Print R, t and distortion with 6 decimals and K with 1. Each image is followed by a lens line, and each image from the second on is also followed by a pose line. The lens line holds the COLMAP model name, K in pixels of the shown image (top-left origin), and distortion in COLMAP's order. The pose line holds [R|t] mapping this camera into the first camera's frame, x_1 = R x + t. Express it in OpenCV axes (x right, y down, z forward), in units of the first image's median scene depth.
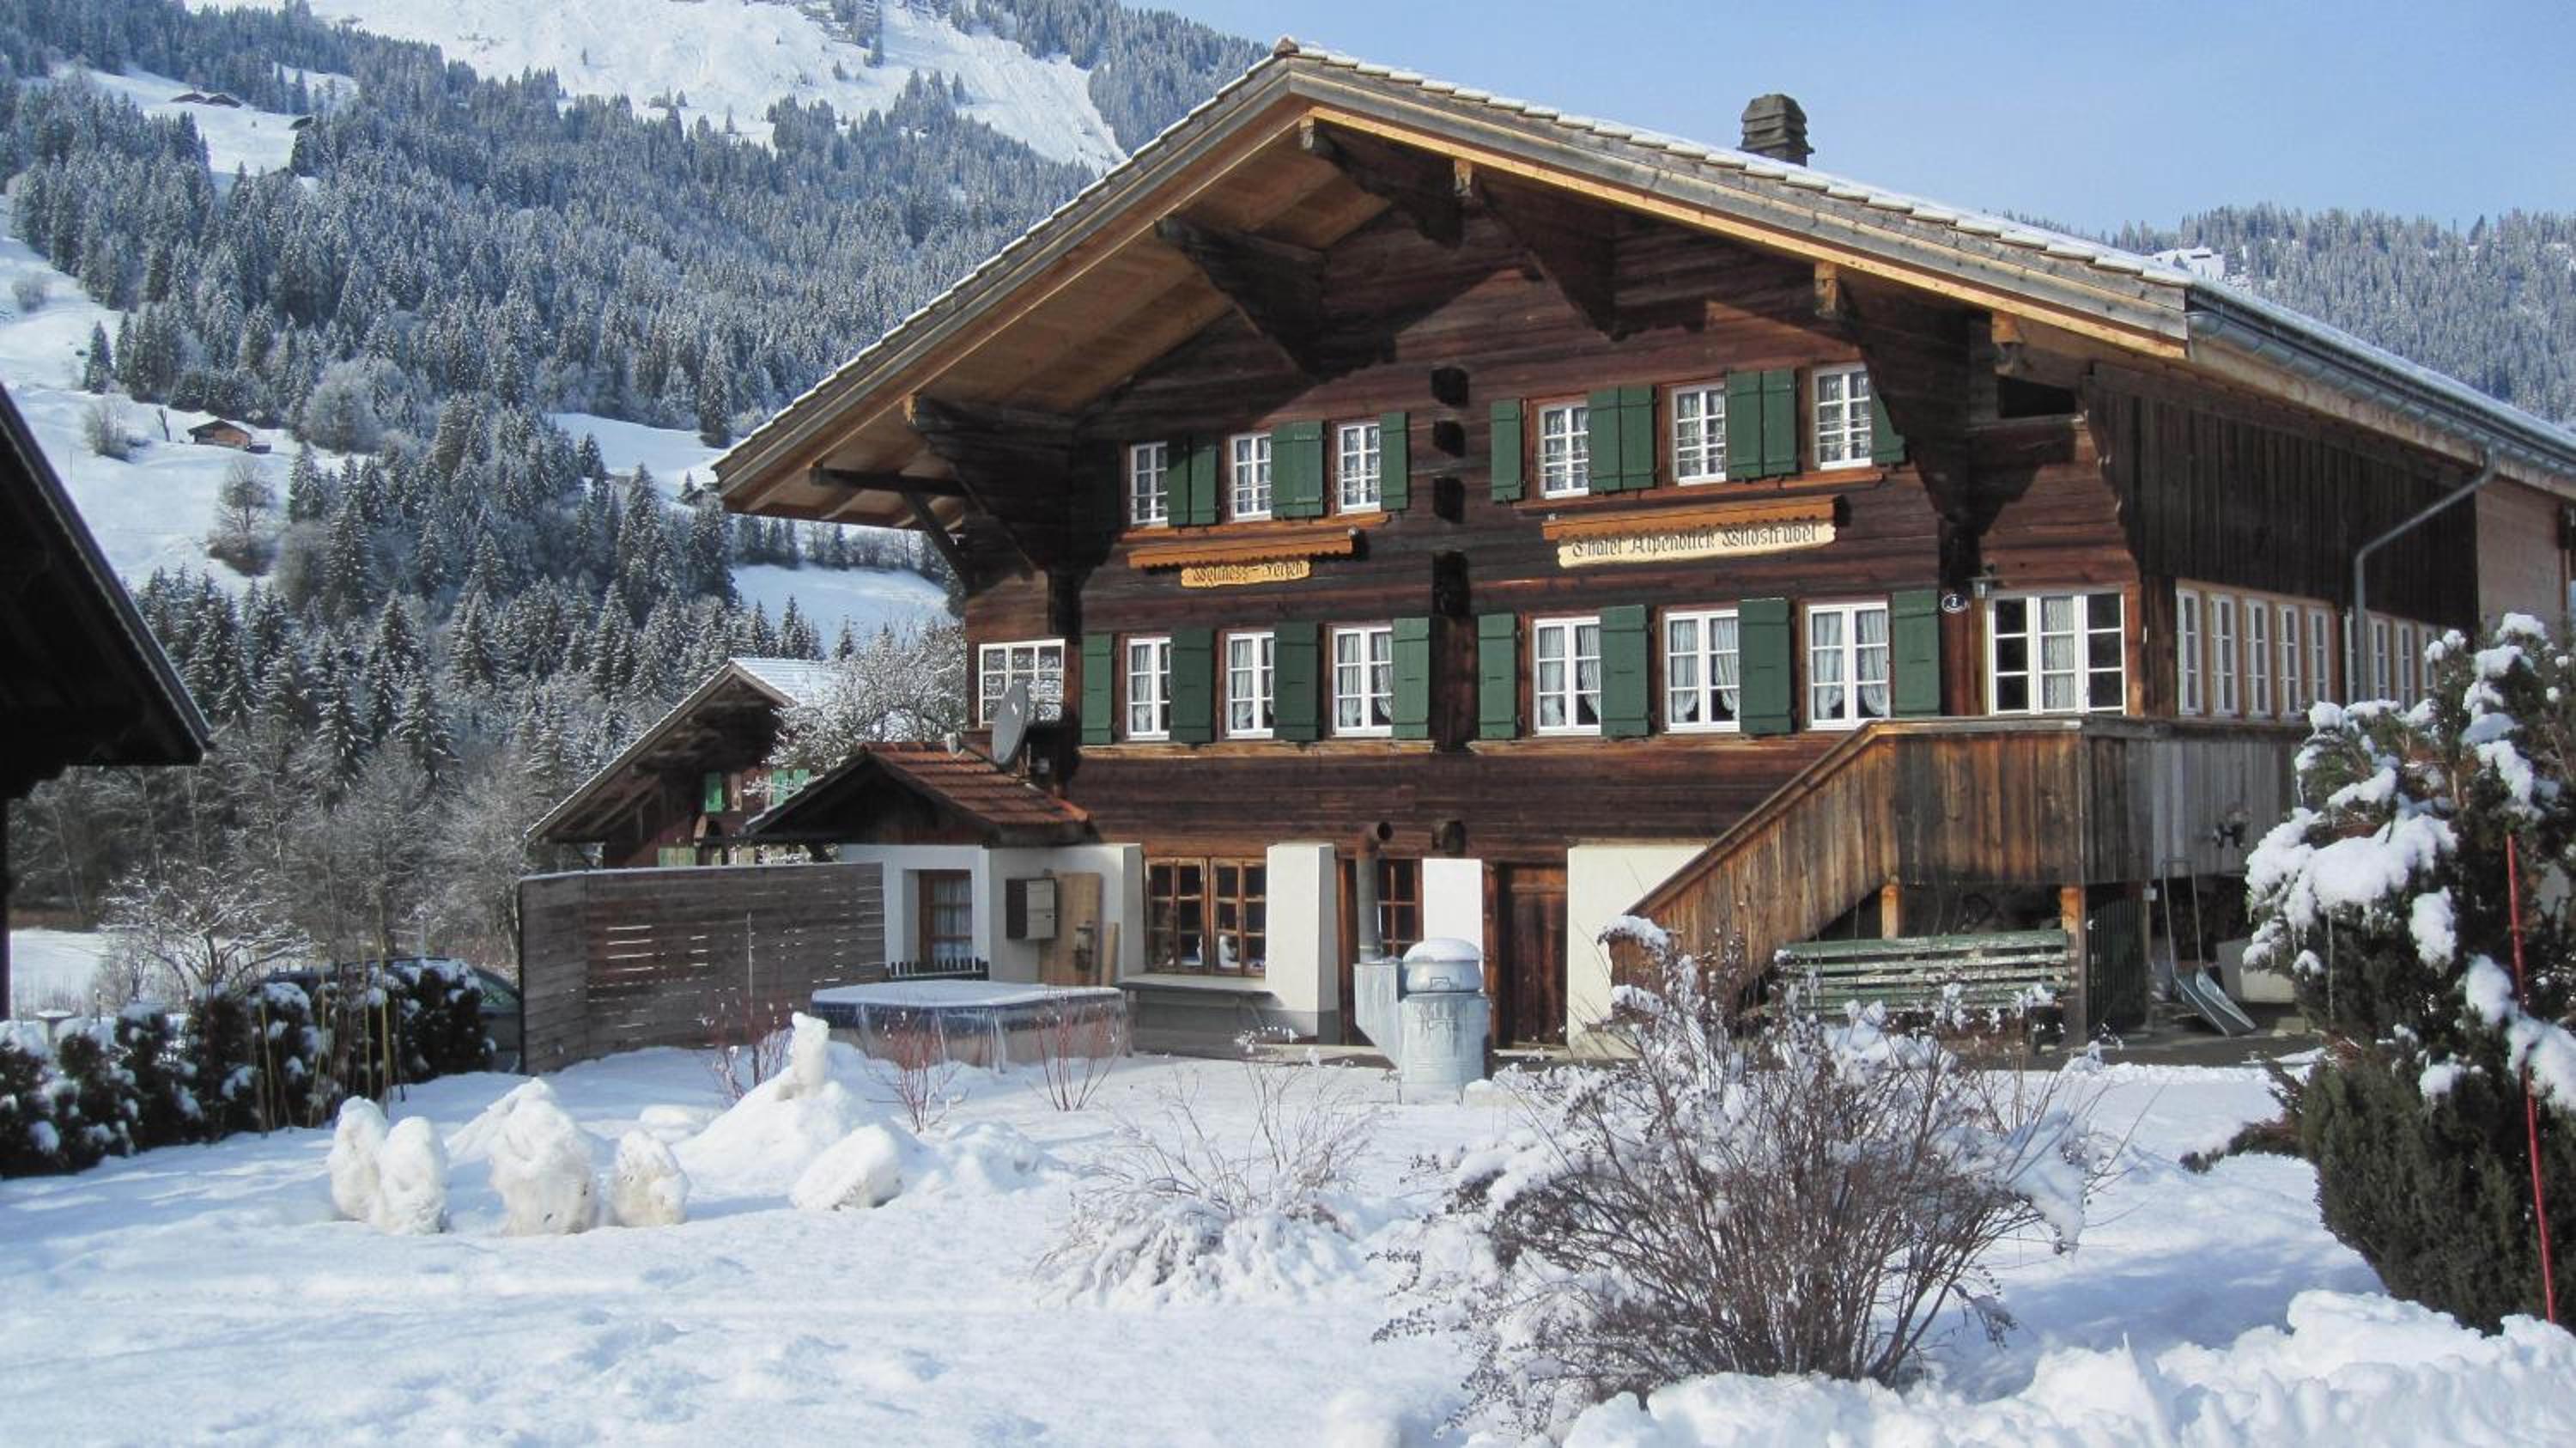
lens RADIAL K [[2540.7, 0, 1288.0], [0, 2540.7, 724.0], [0, 0, 1]] dist [-0.053610, 0.005894]
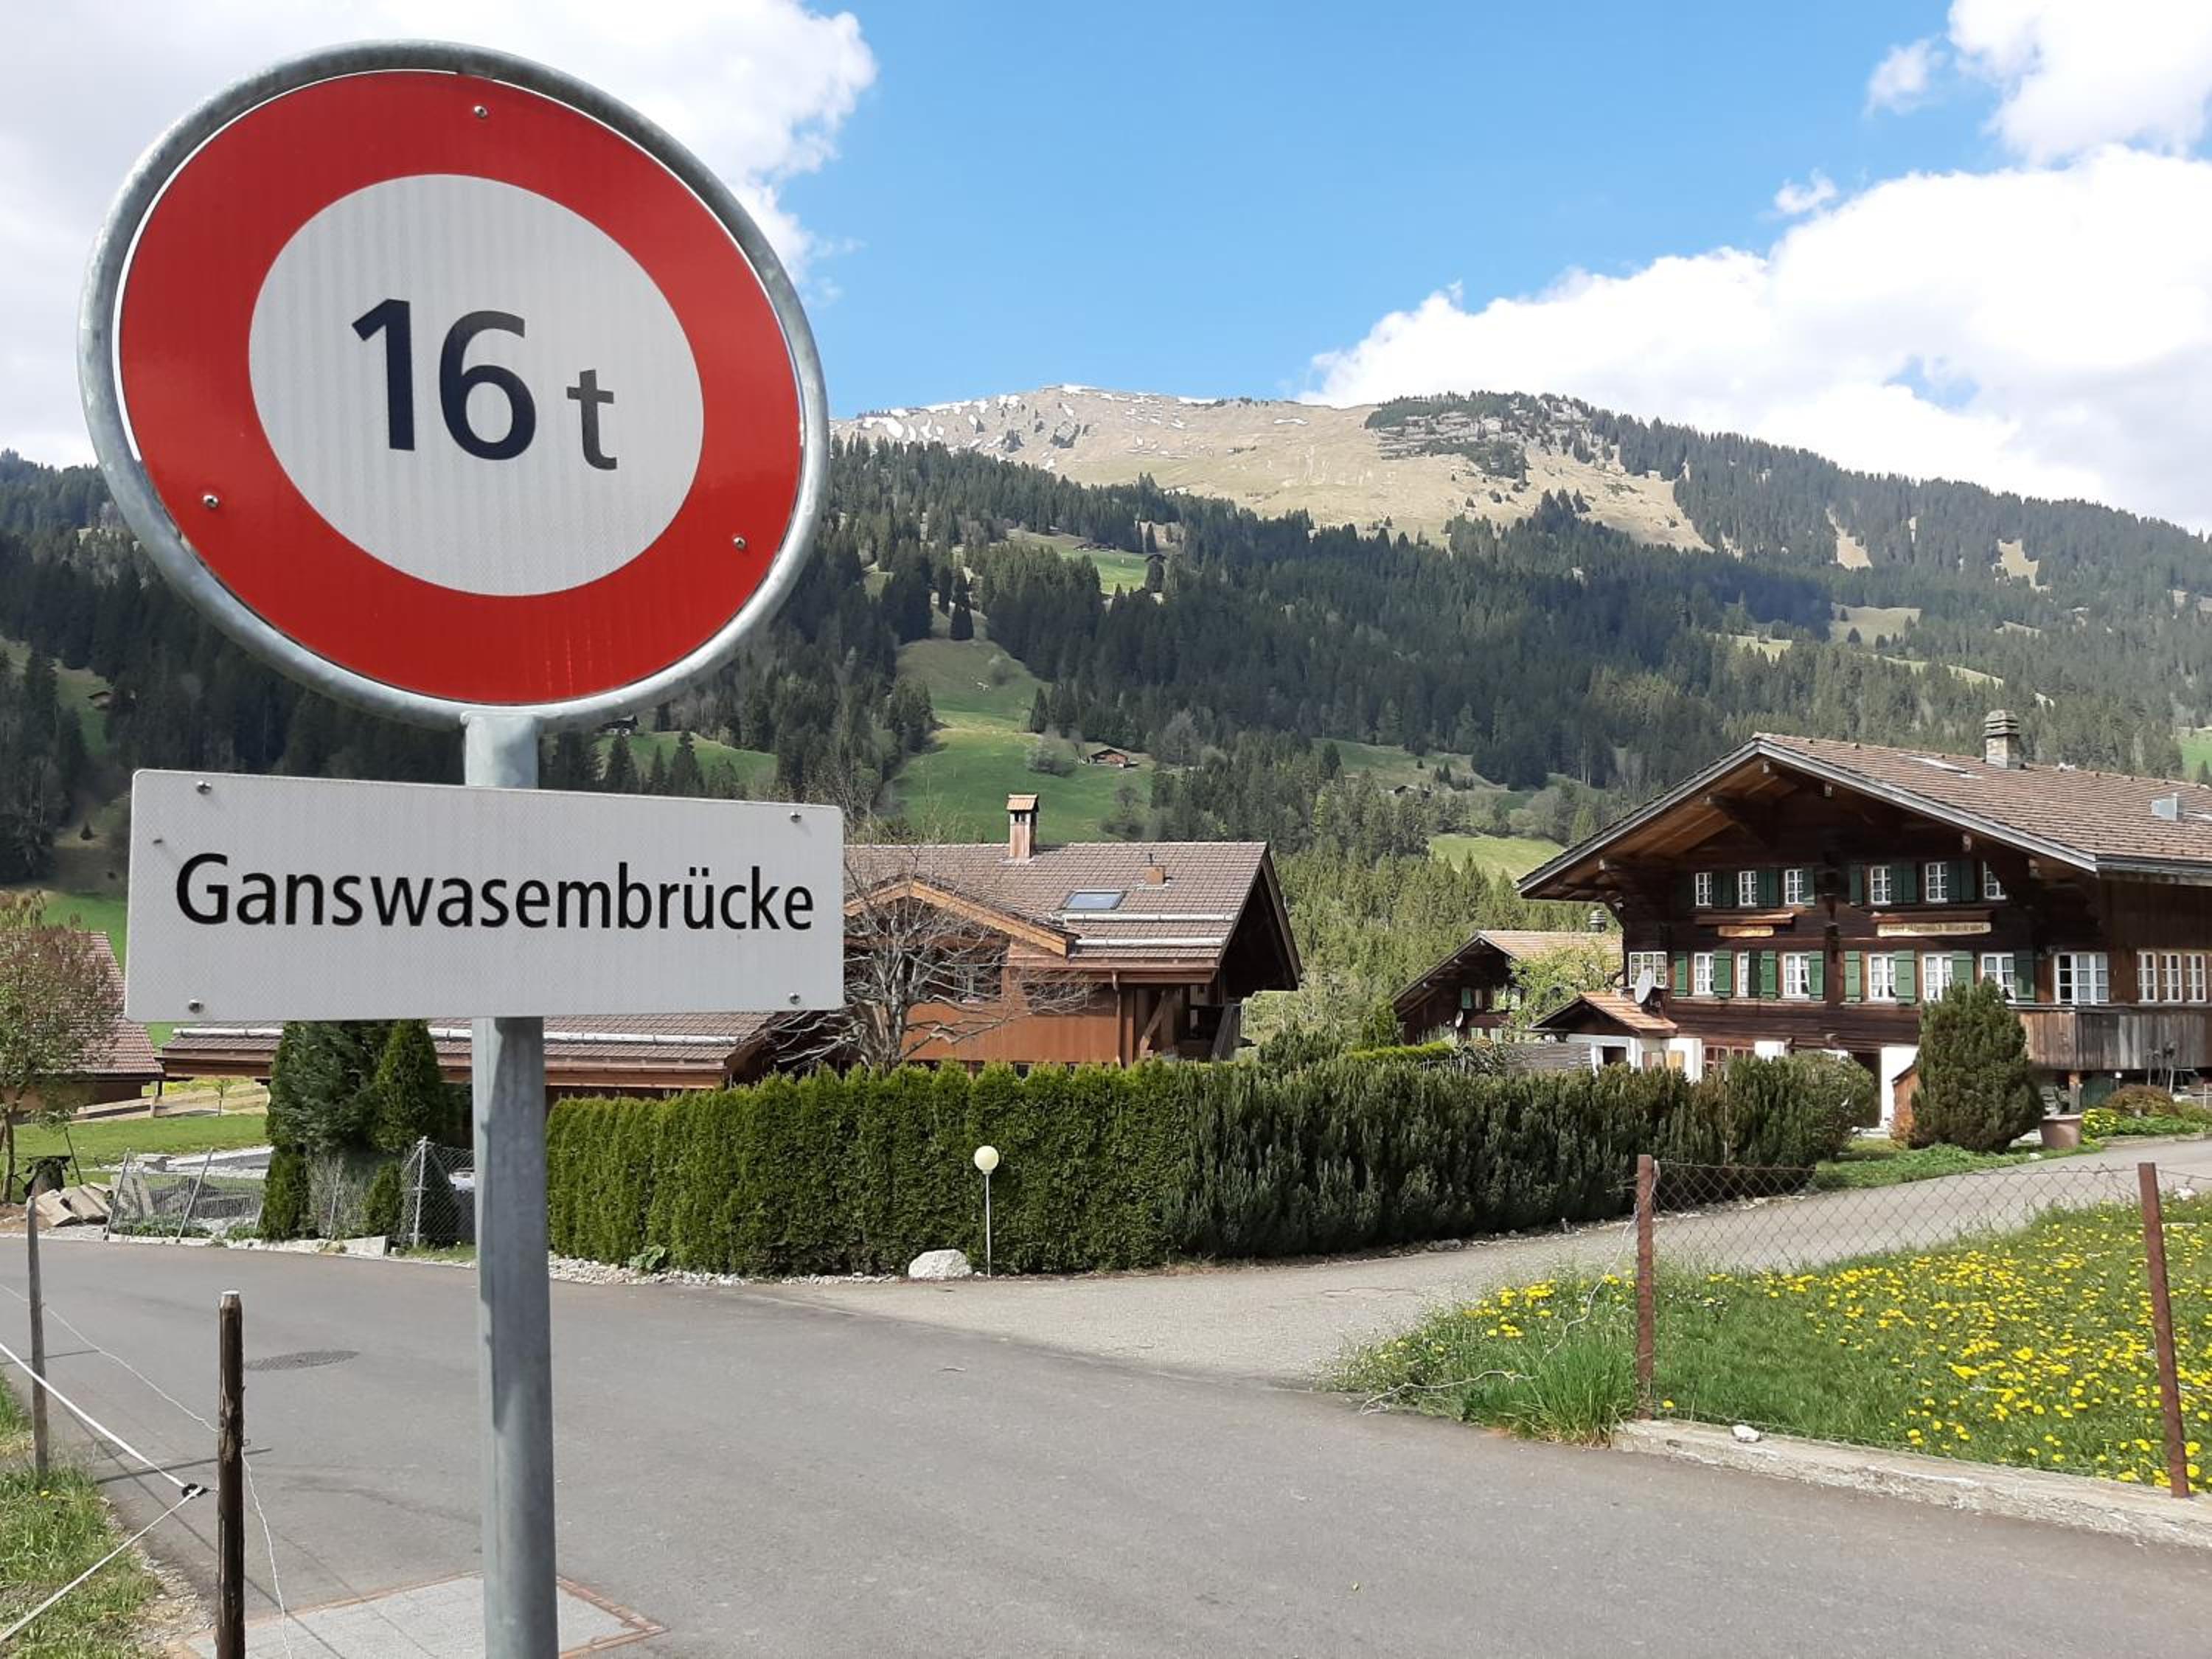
lens RADIAL K [[1746.4, 0, 1121.0], [0, 1746.4, 854.2], [0, 0, 1]] dist [0.082924, -0.139966]
pose [[0.927511, -0.006286, -0.373744, 0.063930], [-0.011287, 0.998932, -0.044811, -0.051943], [0.373627, 0.045782, 0.926449, -0.844077]]
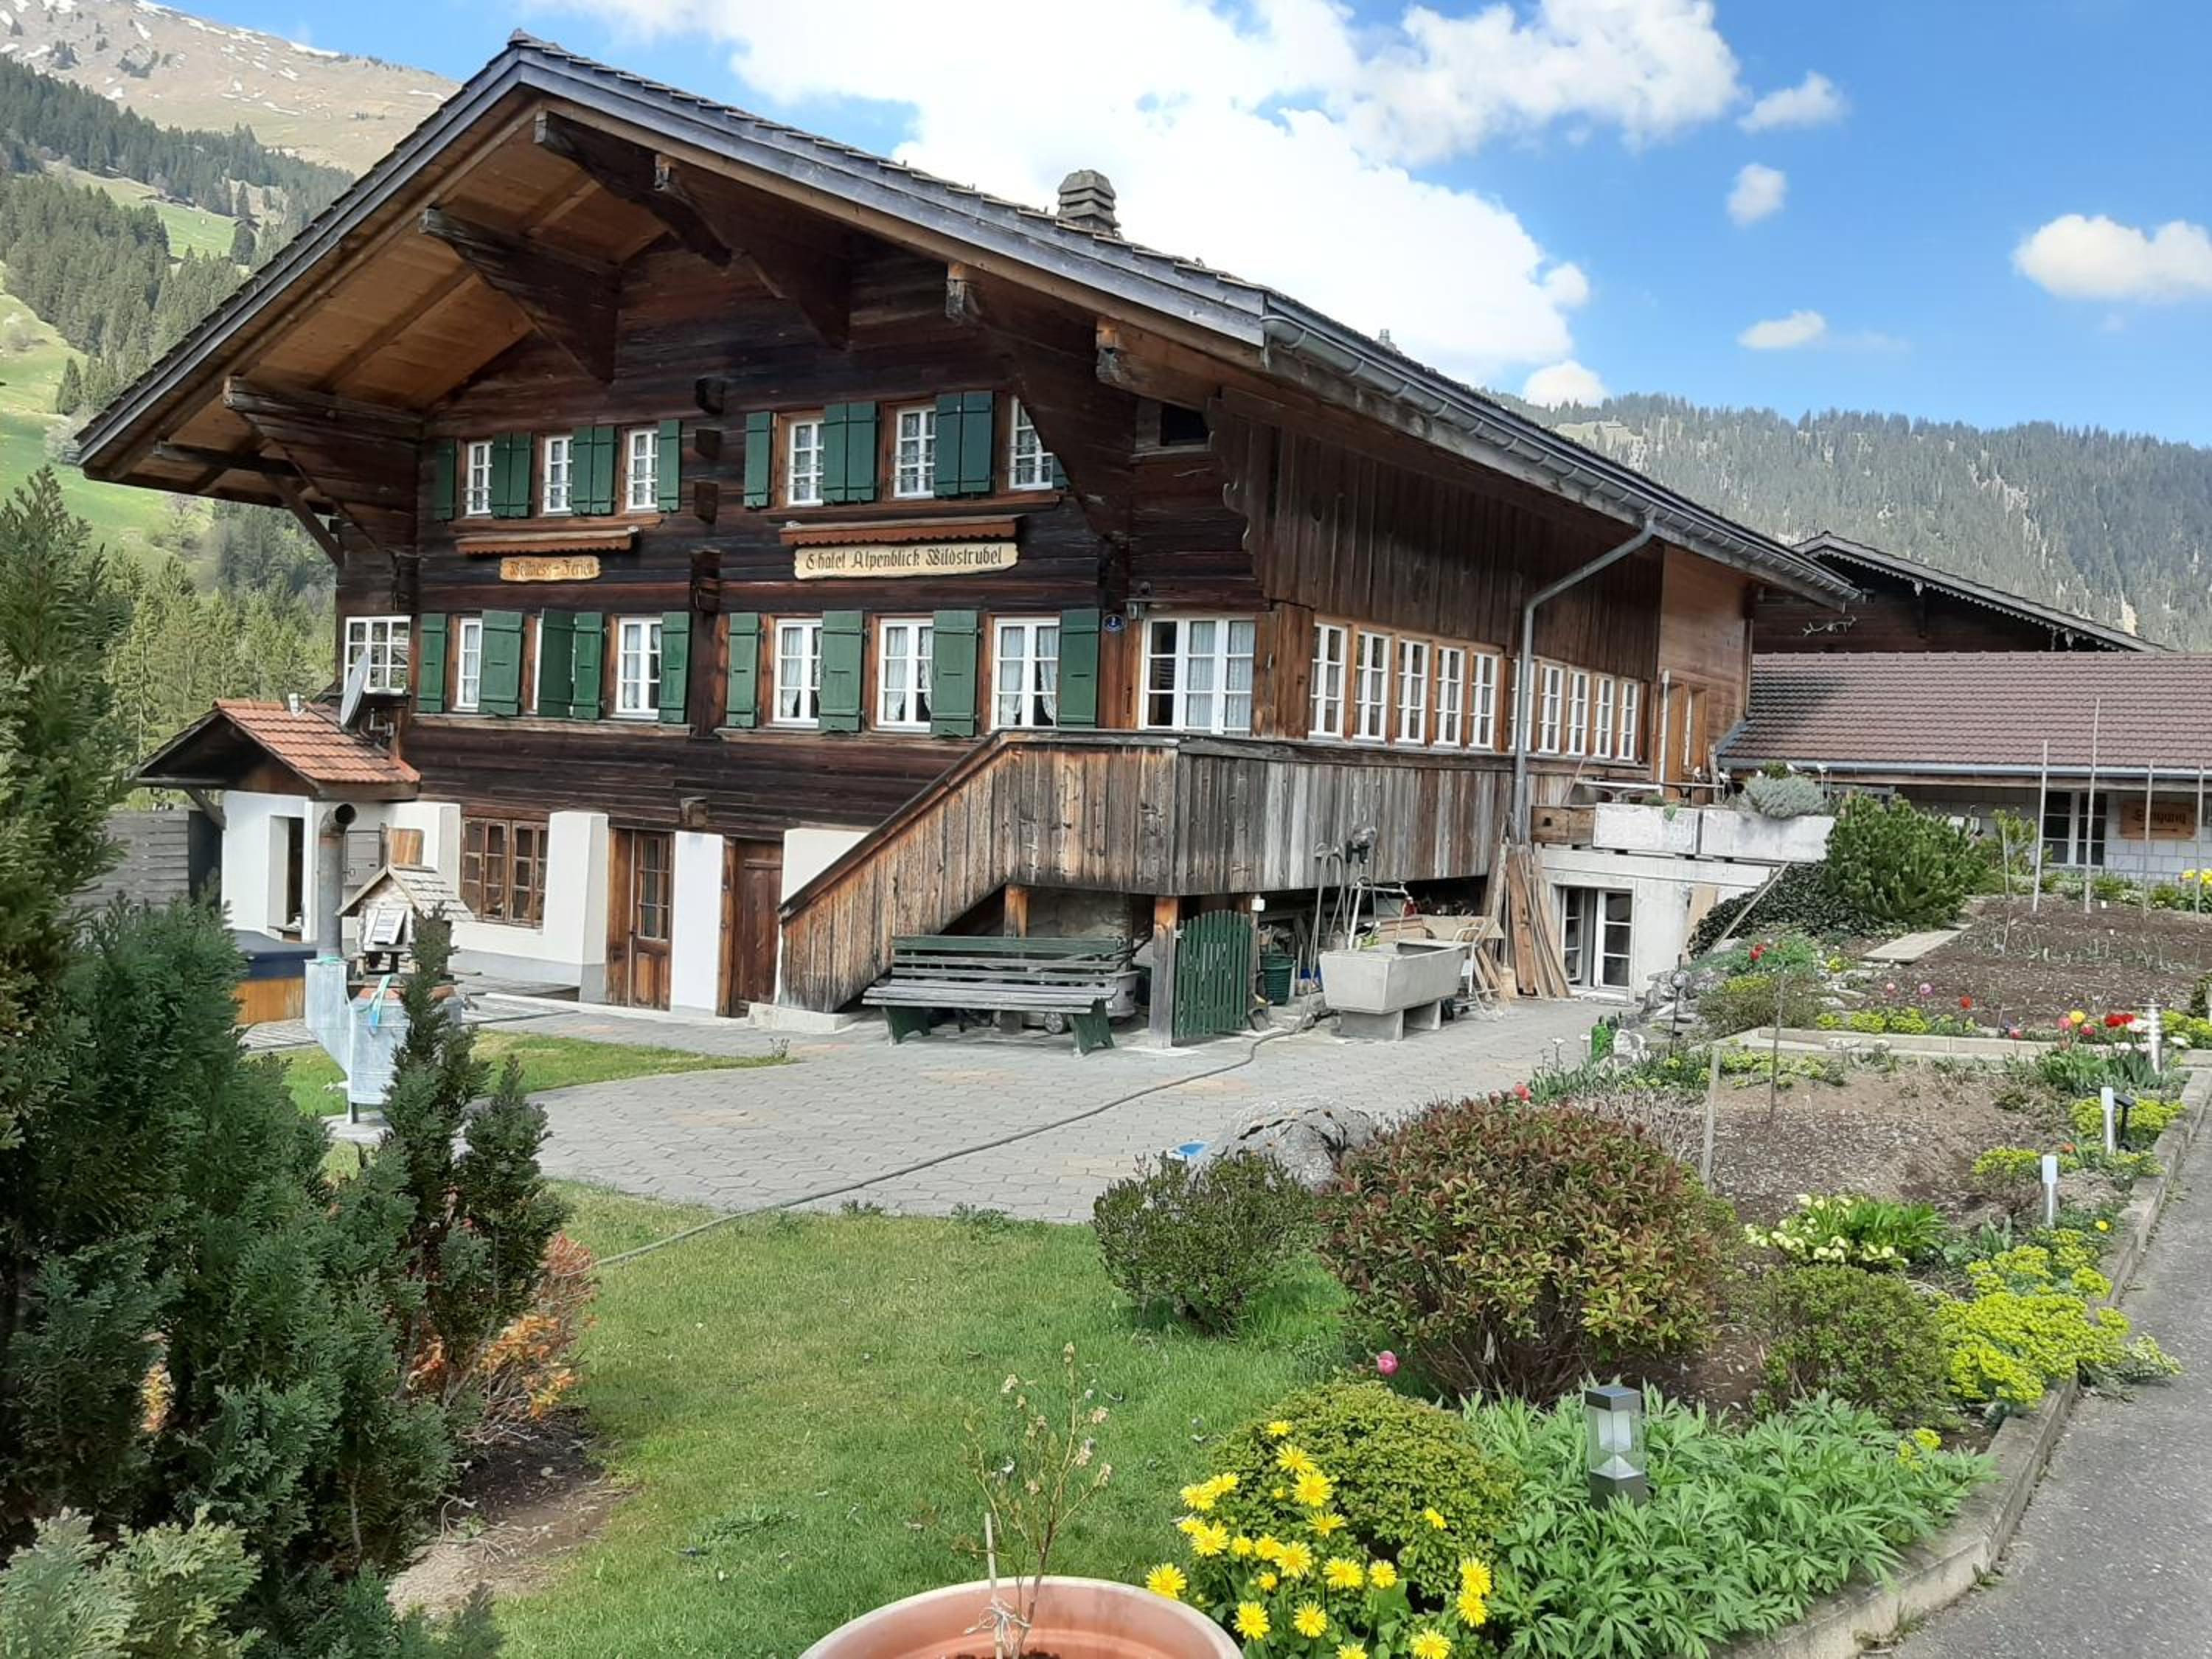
lens RADIAL K [[1746.4, 0, 1121.0], [0, 1746.4, 854.2], [0, 0, 1]] dist [0.082924, -0.139966]
pose [[0.994952, 0.048483, 0.087860, 0.179703], [-0.055029, 0.995762, 0.073691, -0.004257], [-0.083915, -0.078154, 0.993403, 0.227287]]
